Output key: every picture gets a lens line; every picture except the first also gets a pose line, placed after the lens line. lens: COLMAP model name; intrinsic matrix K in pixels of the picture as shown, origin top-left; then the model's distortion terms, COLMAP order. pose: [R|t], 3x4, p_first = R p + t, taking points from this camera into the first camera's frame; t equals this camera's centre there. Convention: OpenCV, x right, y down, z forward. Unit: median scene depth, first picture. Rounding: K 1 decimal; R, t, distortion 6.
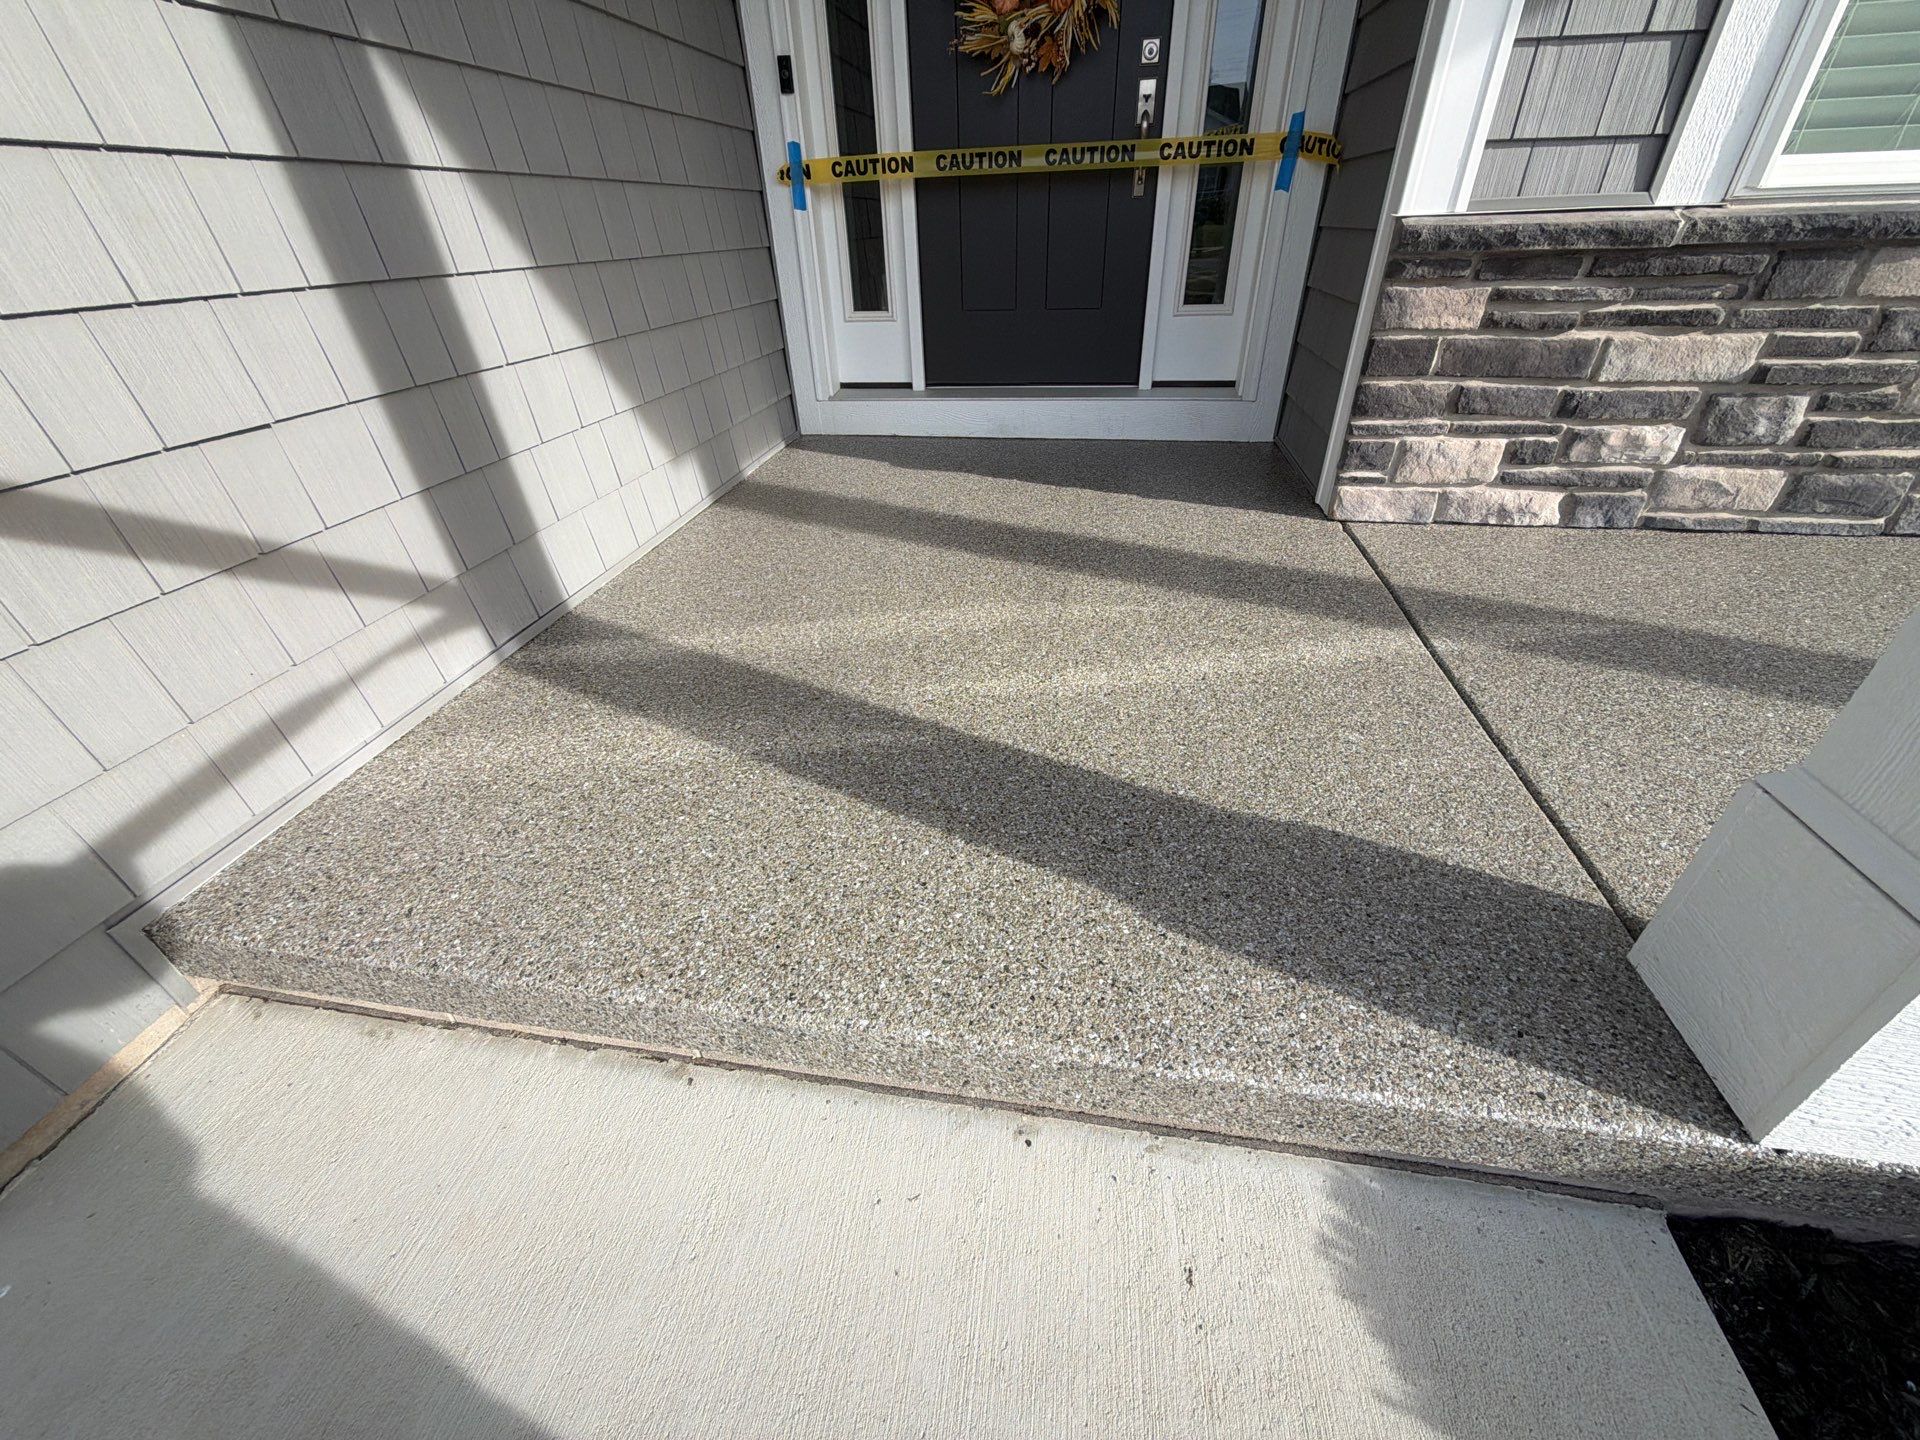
lens RADIAL K [[753.8, 0, 963.0], [0, 753.8, 719.5], [0, 0, 1]] dist [-0.000937, -0.000355]
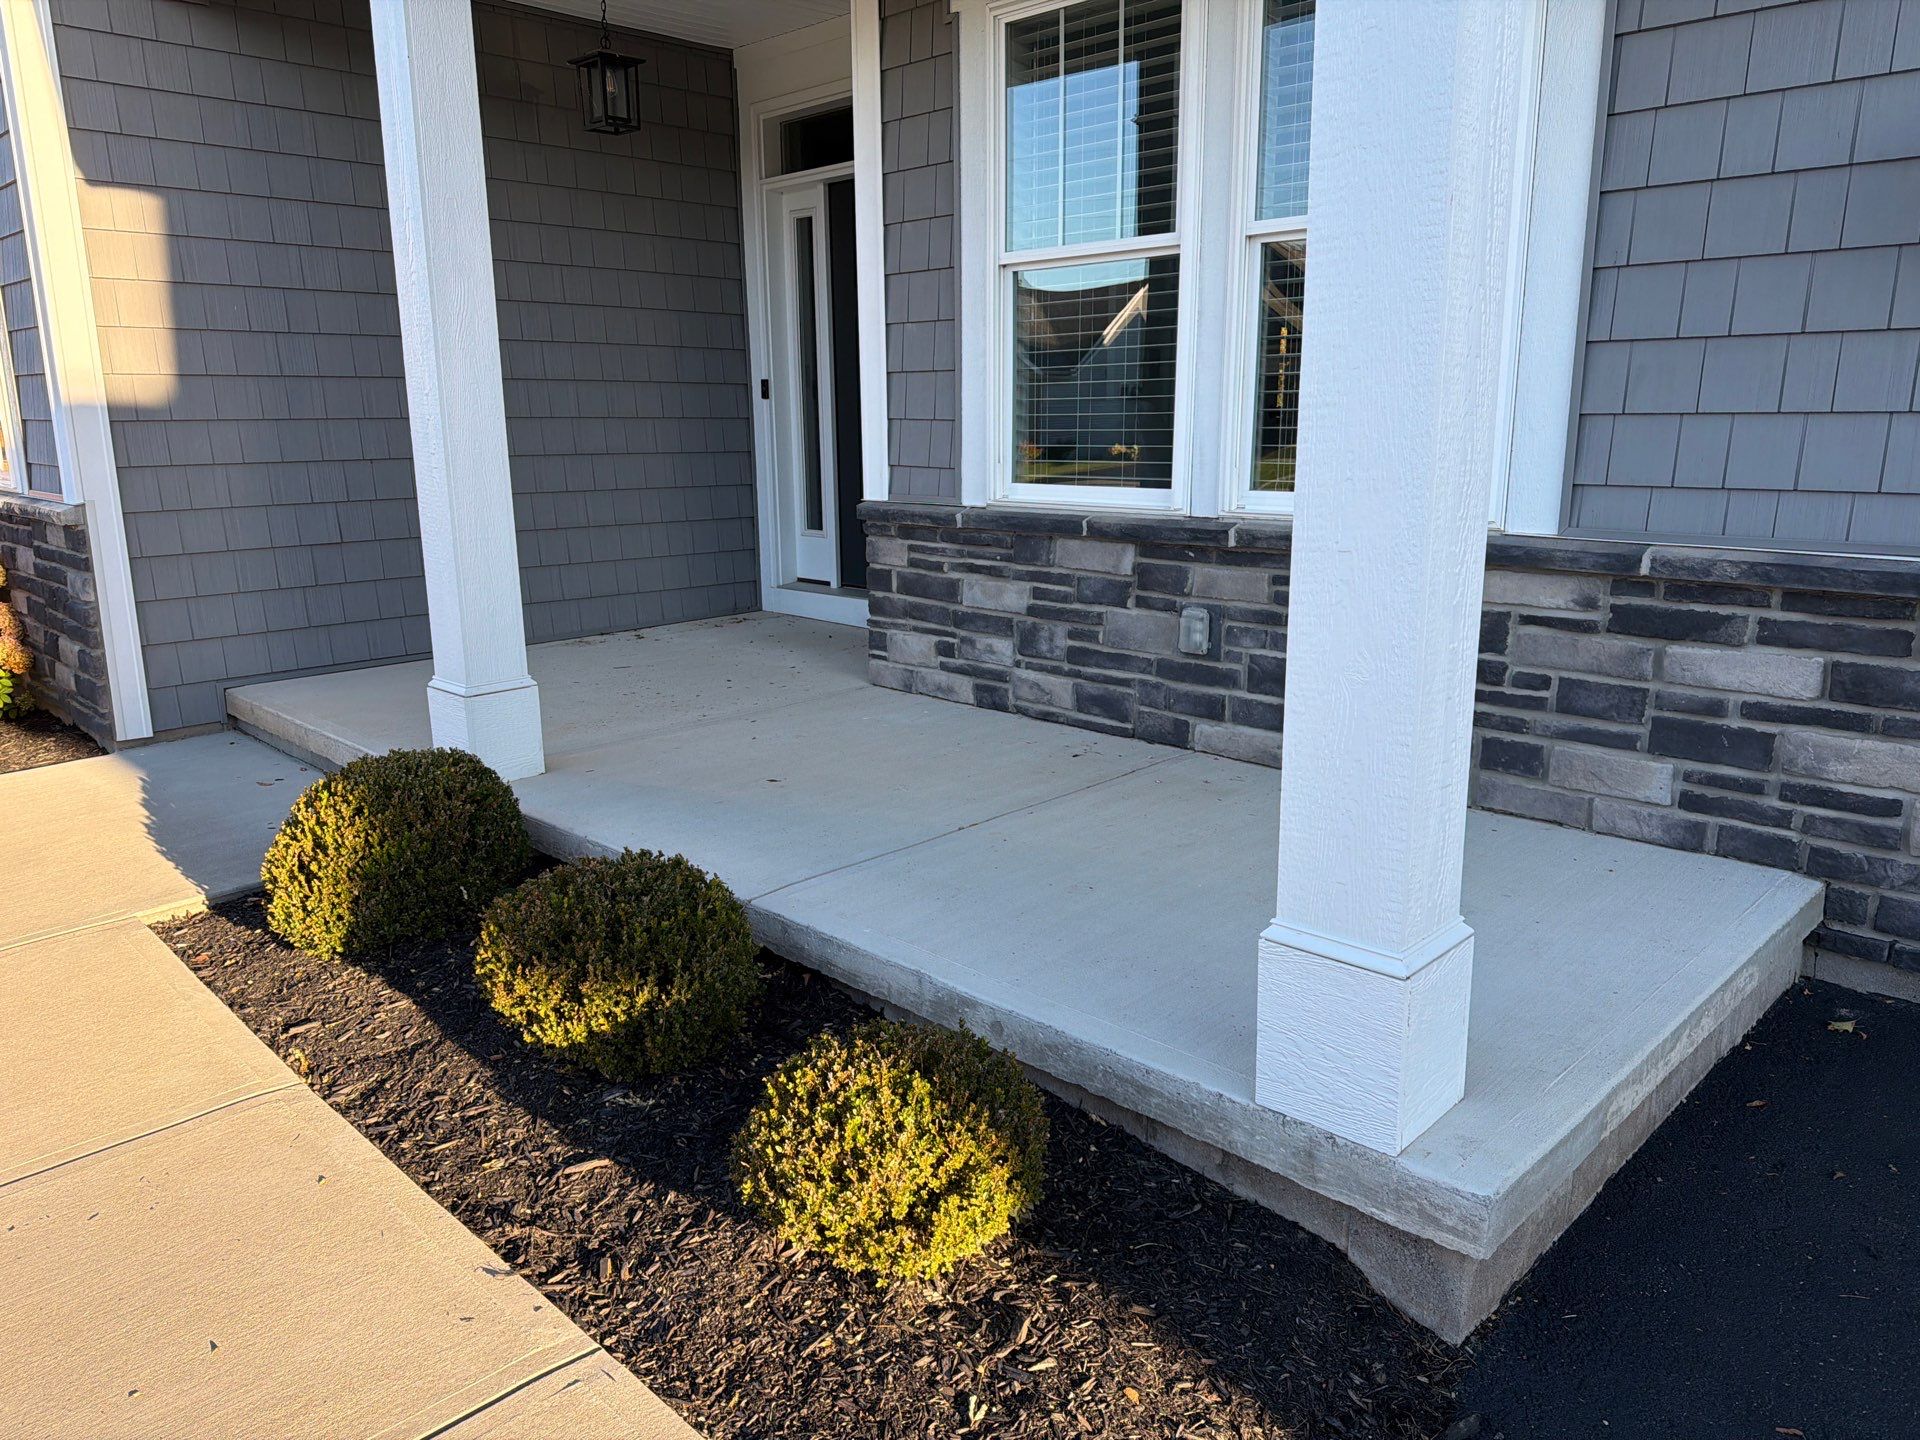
lens RADIAL K [[1332.0, 0, 967.9], [0, 1332.0, 735.0], [0, 0, 1]] dist [0.059796, -0.068222]
pose [[0.817590, 0.158642, -0.553515, 2.286535], [-0.331437, 0.915737, -0.227103, 0.368754], [0.470846, 0.369132, 0.801277, -0.977261]]
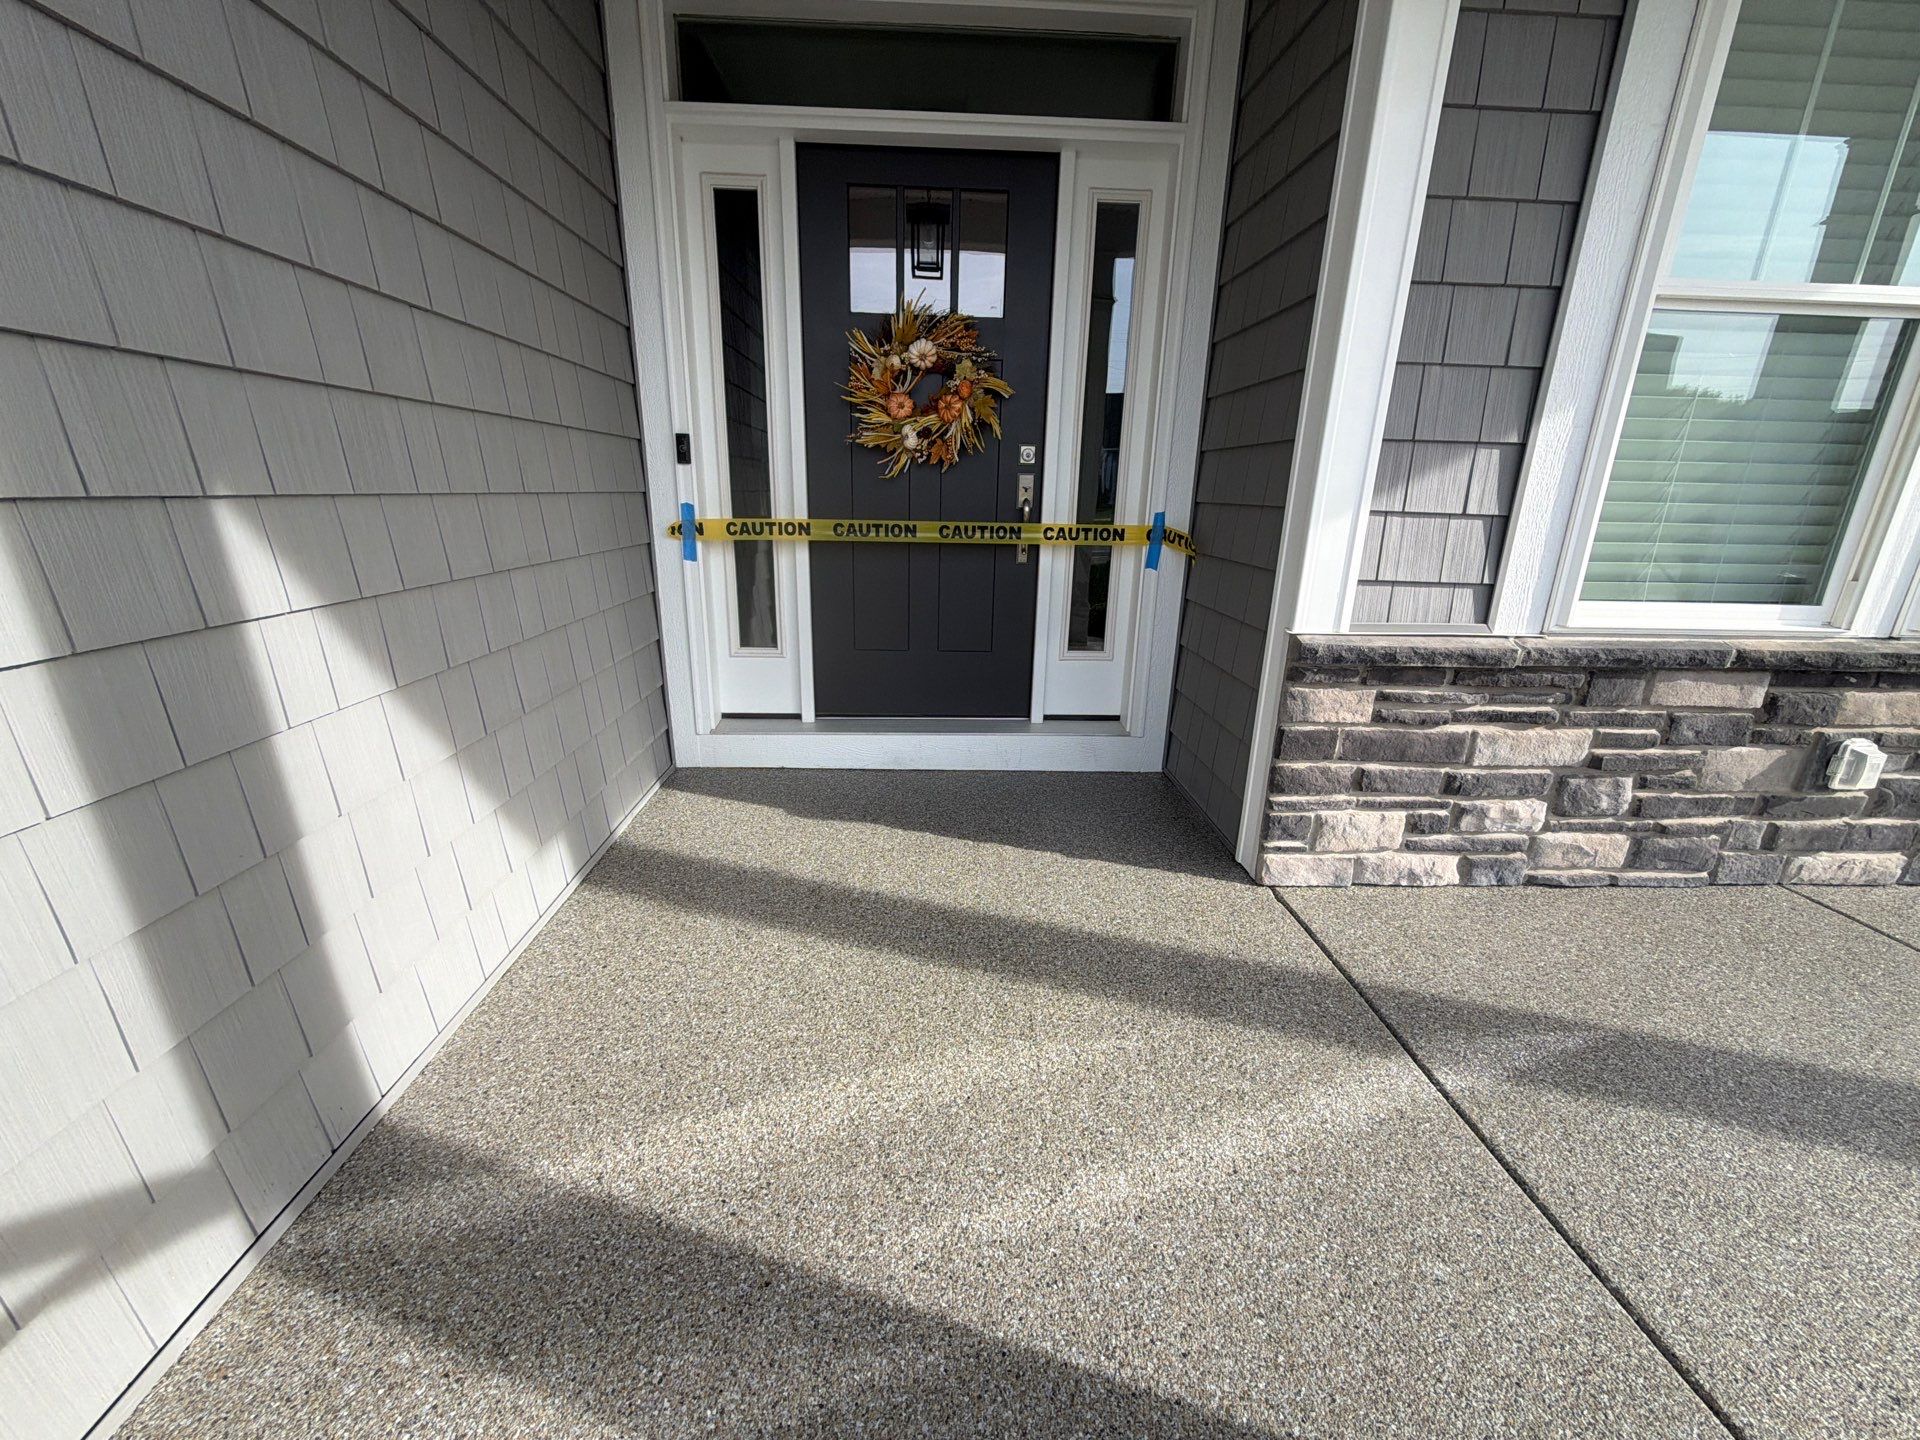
lens RADIAL K [[753.8, 0, 961.2], [0, 753.8, 722.2], [0, 0, 1]] dist [-0.000937, -0.000355]
pose [[0.976179, -0.013101, 0.216569, -0.124031], [0.073753, 0.958770, -0.274445, -0.256451], [-0.204044, 0.283880, 0.936898, 0.097881]]
